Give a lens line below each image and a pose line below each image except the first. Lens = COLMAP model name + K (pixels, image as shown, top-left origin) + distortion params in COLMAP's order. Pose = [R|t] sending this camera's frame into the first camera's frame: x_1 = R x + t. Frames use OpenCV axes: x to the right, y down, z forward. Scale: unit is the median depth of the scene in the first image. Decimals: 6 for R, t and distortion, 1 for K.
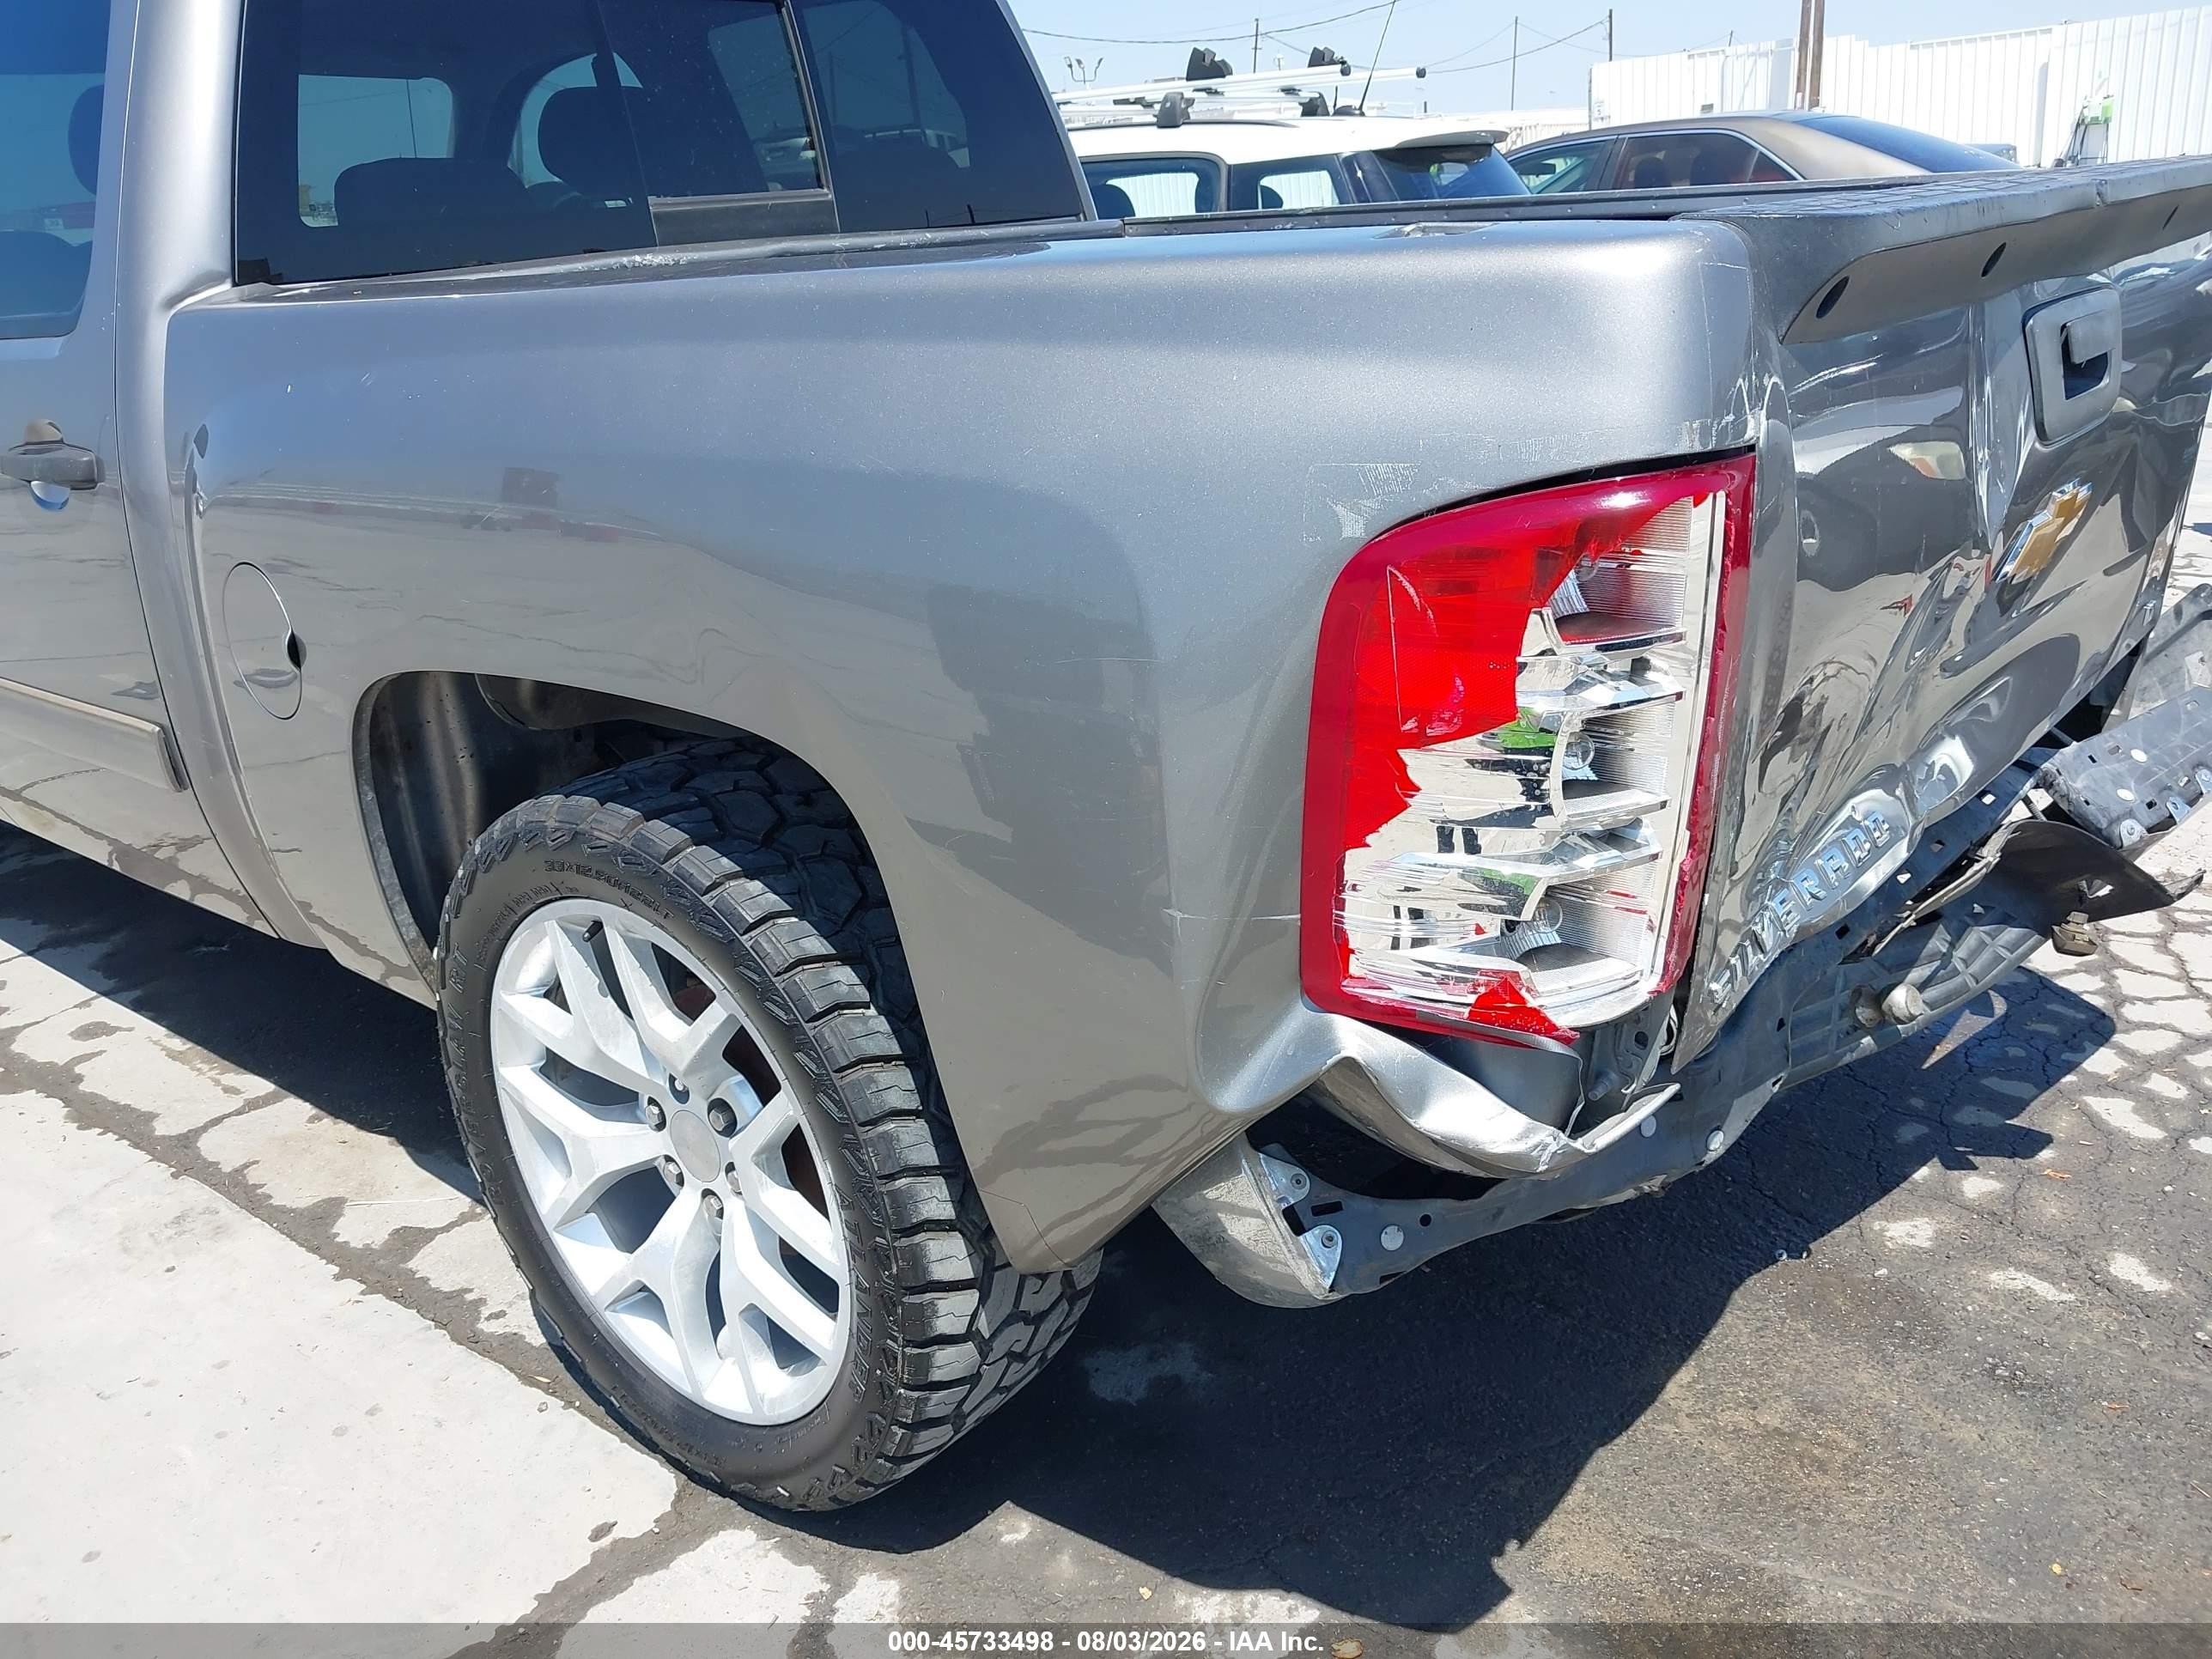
lens RADIAL K [[1749.9, 0, 1117.2], [0, 1749.9, 835.7], [0, 0, 1]] dist [0.005477, -0.008891]
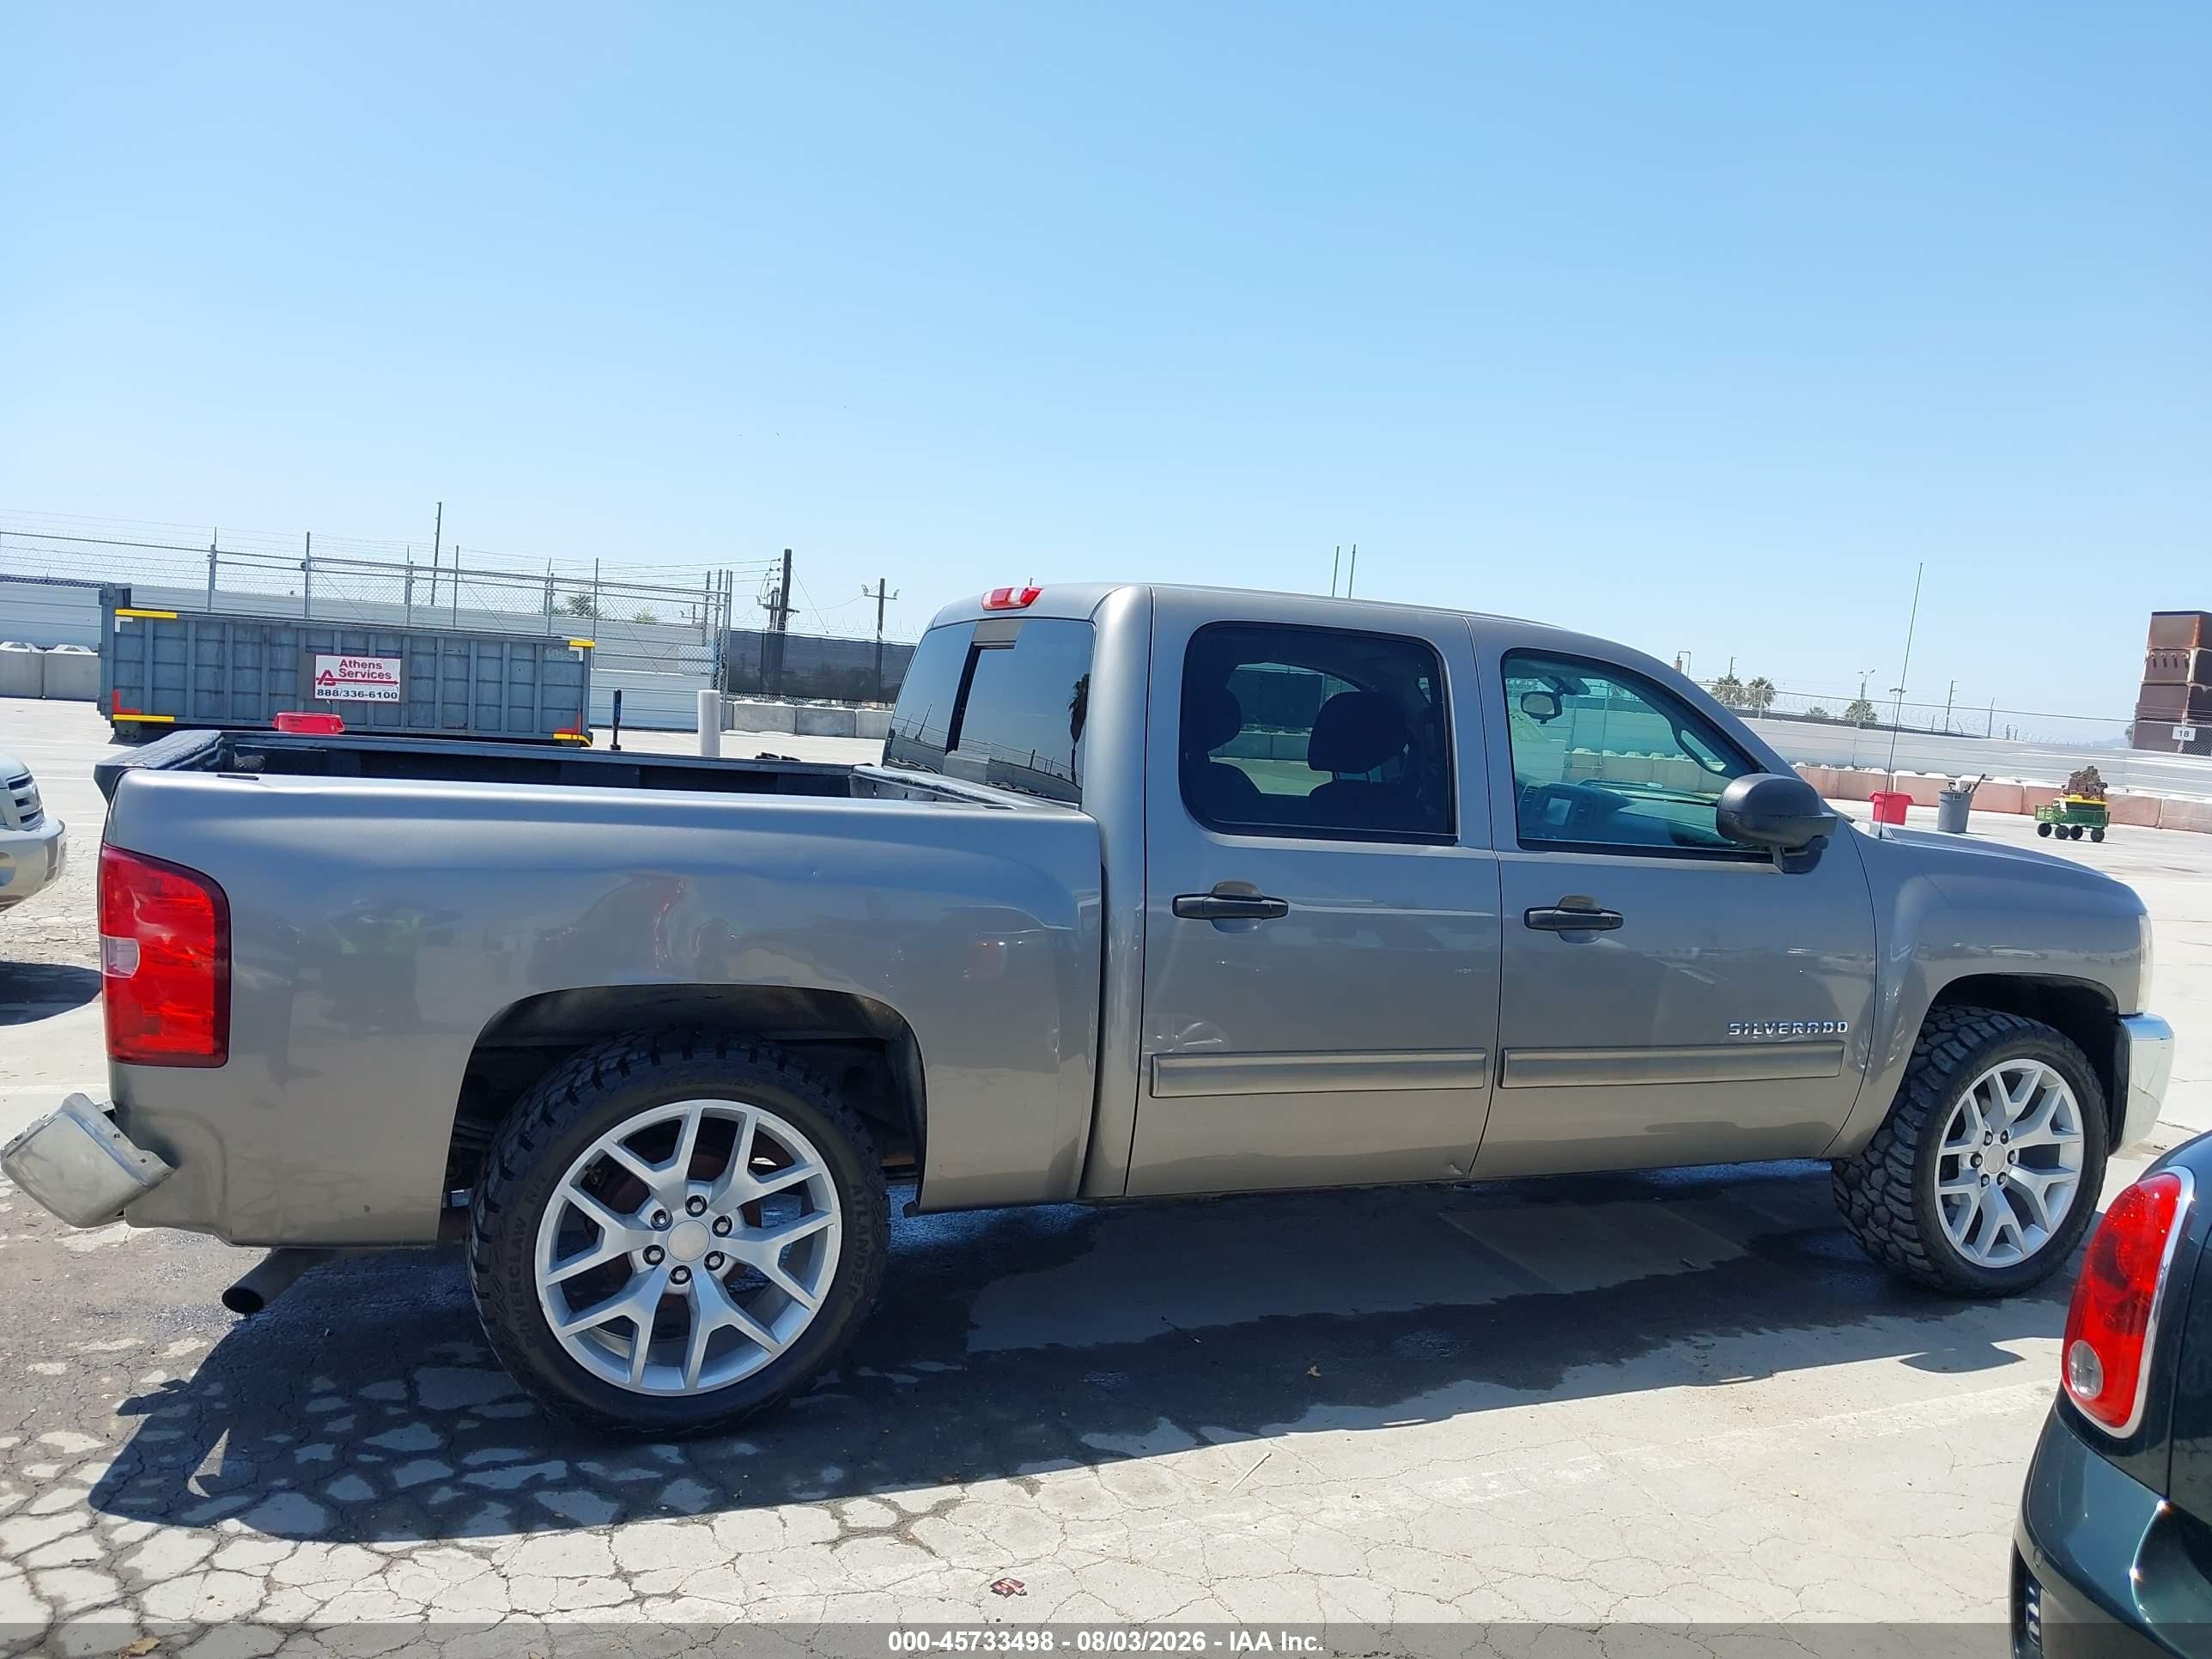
lens RADIAL K [[1749.9, 0, 1101.5], [0, 1749.9, 835.9], [0, 0, 1]] dist [0.005477, -0.008891]
pose [[-0.471175, 0.098314, -0.876544, 1.645576], [-0.336879, 0.898373, 0.281847, -1.101204], [0.815173, 0.428089, -0.390171, 2.432841]]
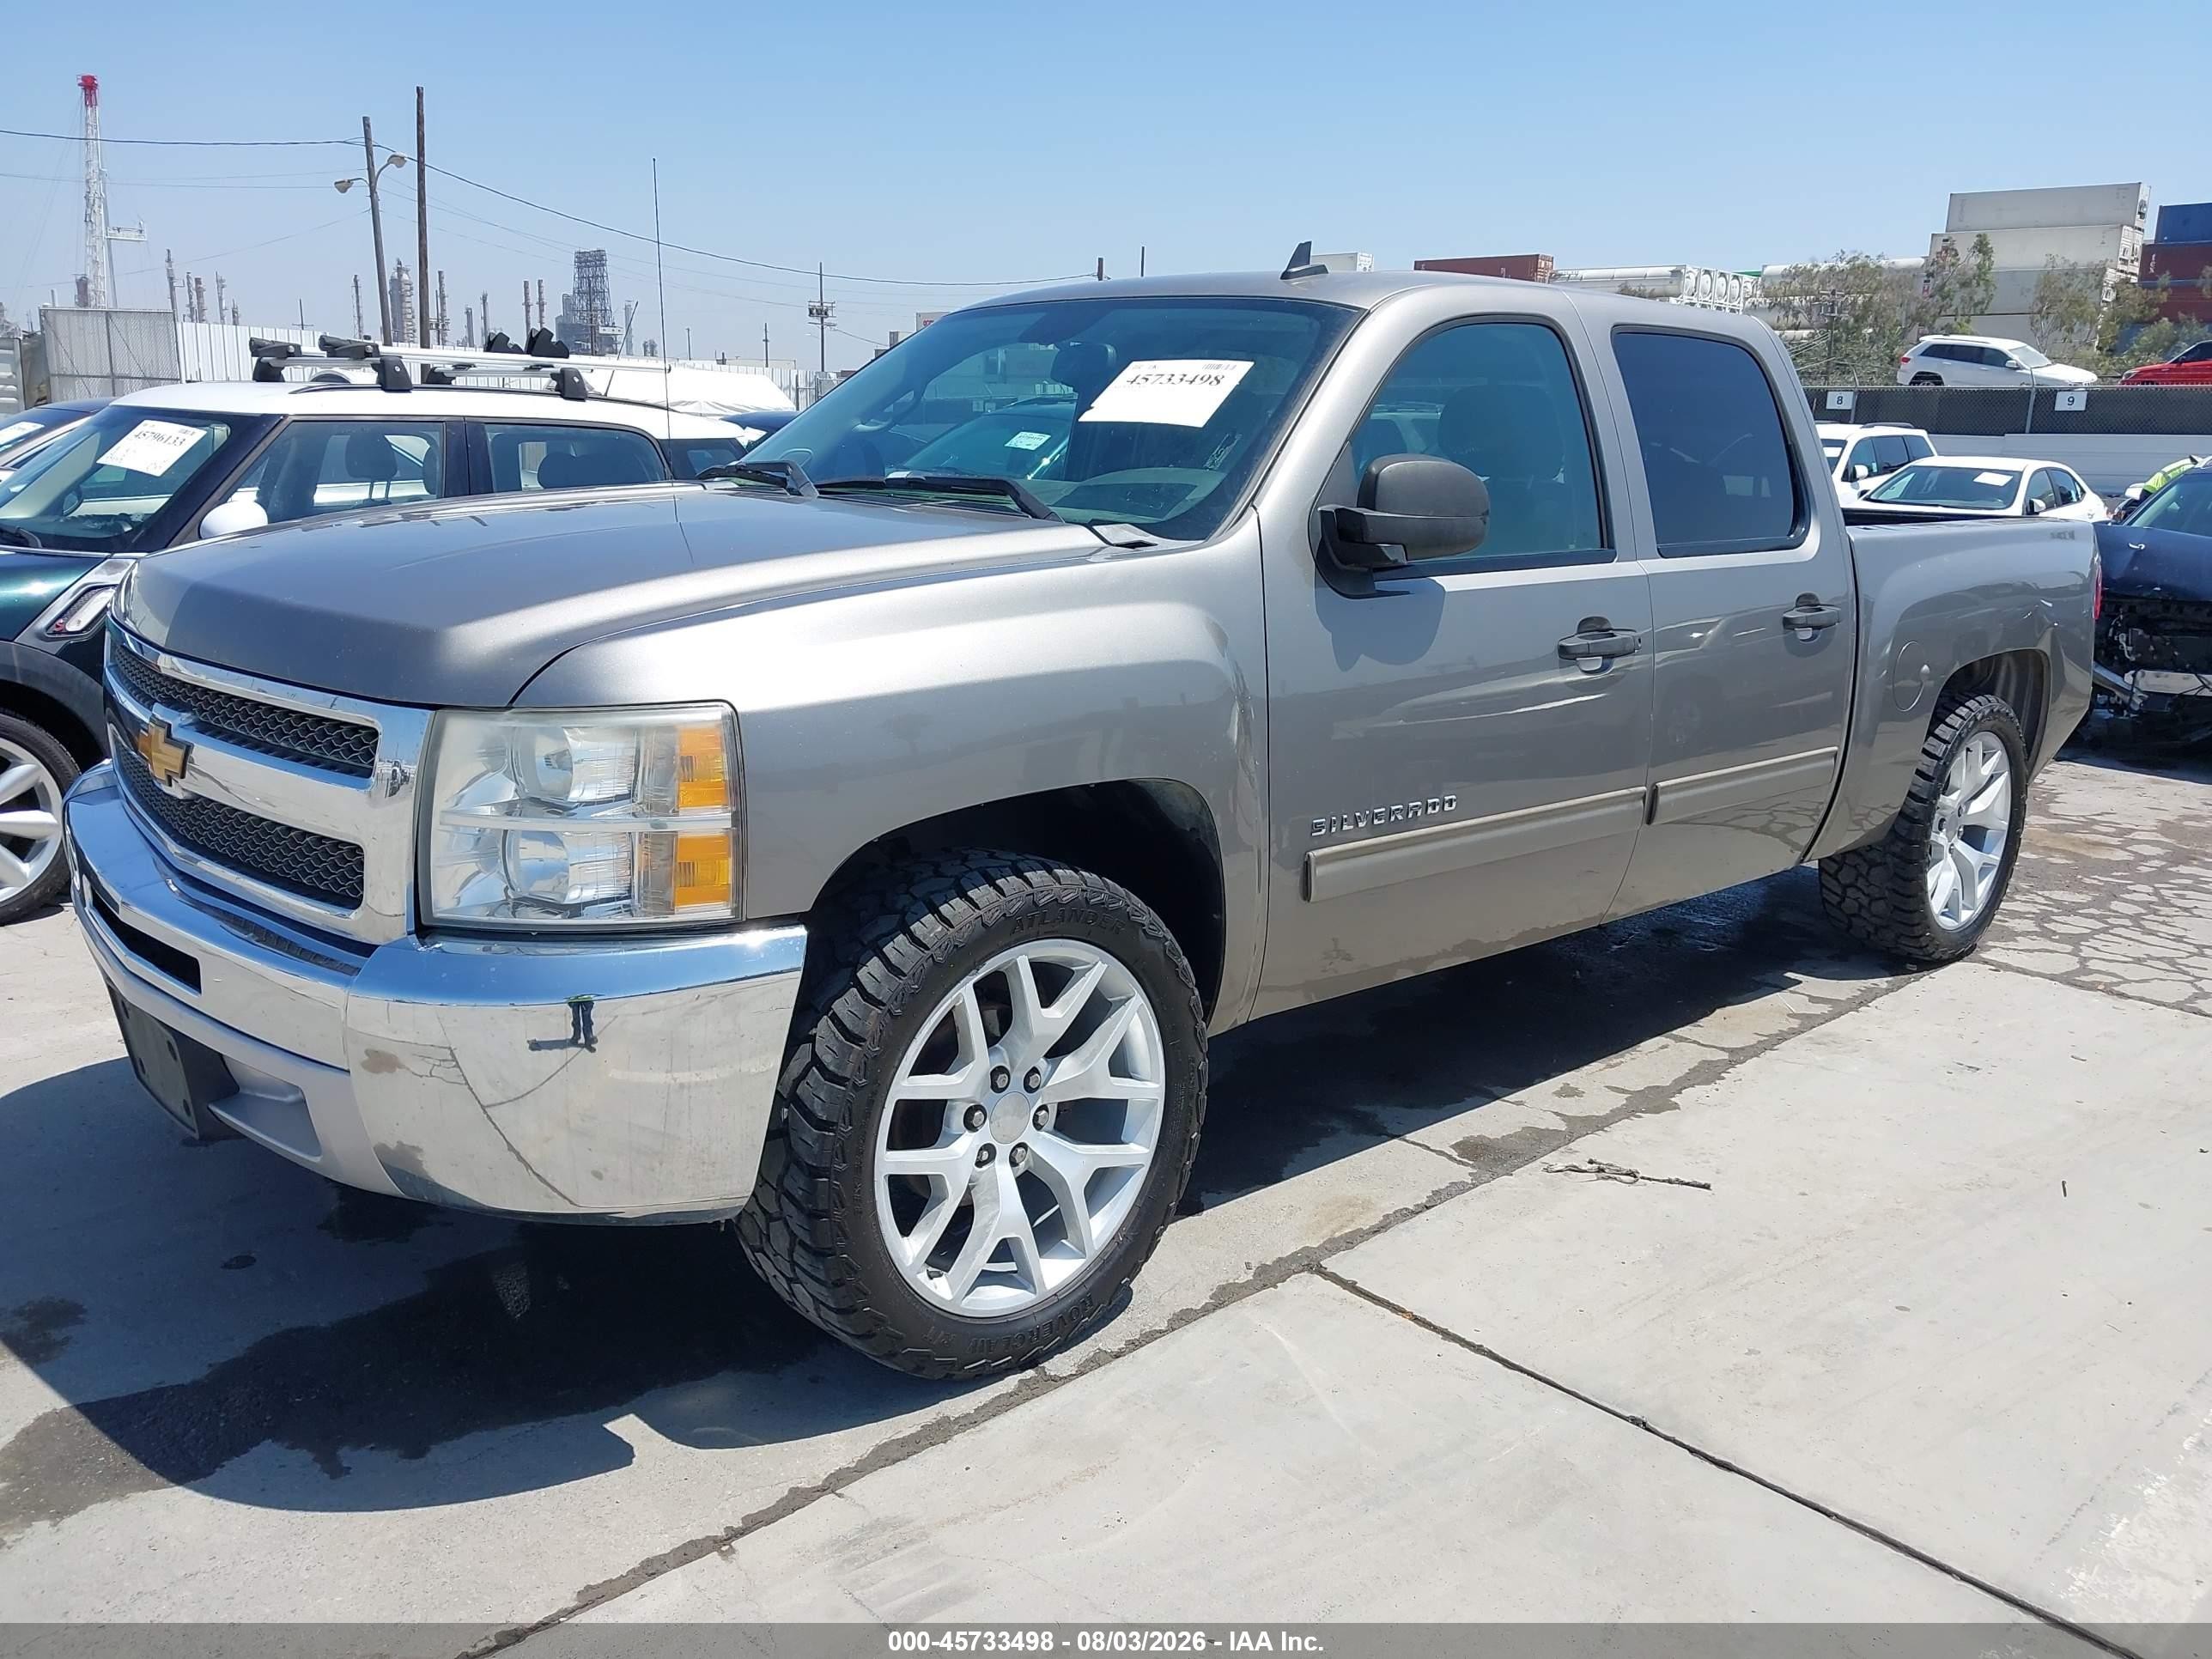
lens RADIAL K [[1749.9, 0, 1104.9], [0, 1749.9, 826.1], [0, 0, 1]] dist [0.005477, -0.008891]
pose [[0.138007, -0.148850, 0.979182, -2.920981], [0.301573, 0.948013, 0.101608, -0.476953], [-0.943402, 0.281273, 0.175722, 1.656488]]
